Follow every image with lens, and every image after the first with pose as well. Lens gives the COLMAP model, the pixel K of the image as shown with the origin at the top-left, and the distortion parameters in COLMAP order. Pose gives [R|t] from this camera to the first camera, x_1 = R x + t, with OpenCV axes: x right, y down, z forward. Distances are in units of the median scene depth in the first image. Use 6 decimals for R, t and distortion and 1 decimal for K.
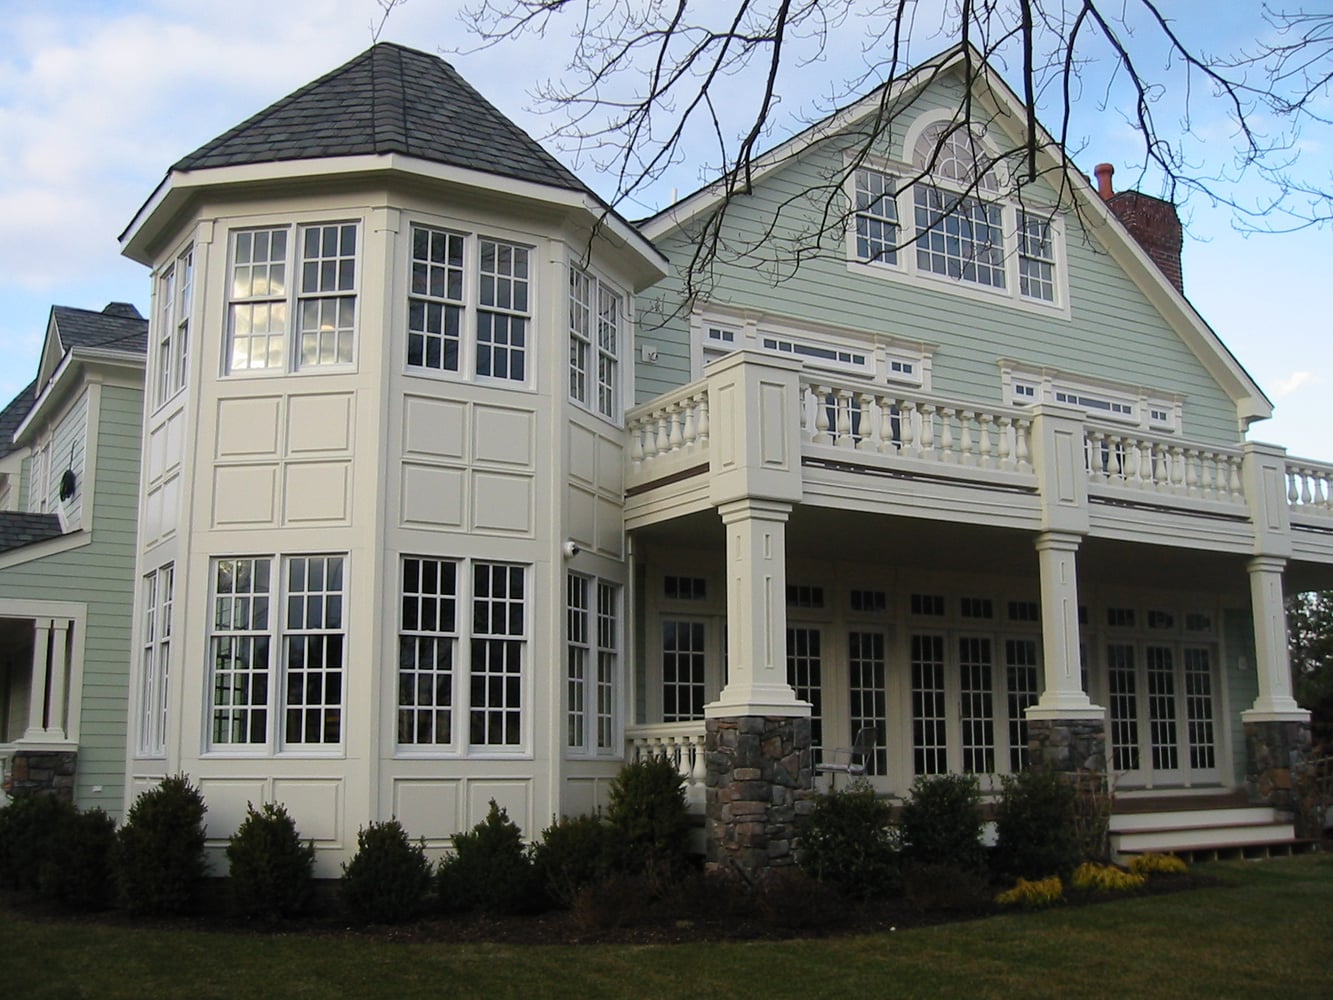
lens RADIAL K [[1446.4, 0, 666.5], [0, 1446.4, 500.0], [0, 0, 1]] dist [-0.125933, 0.128575]
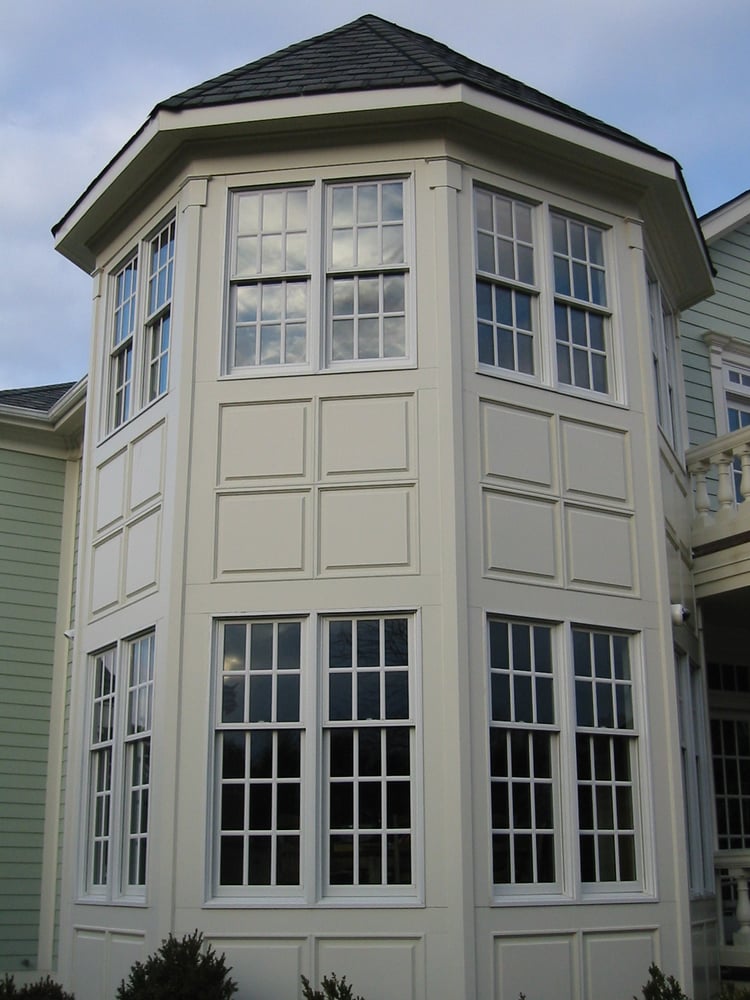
lens RADIAL K [[1280.5, 0, 375.0], [0, 1280.5, 500.0], [0, 0, 1]] dist [-0.120190, 0.051756]
pose [[0.999987, 0.001422, 0.004895, -0.237697], [-0.000877, 0.993982, -0.109536, 0.049788], [-0.005021, 0.109530, 0.993971, 0.354537]]
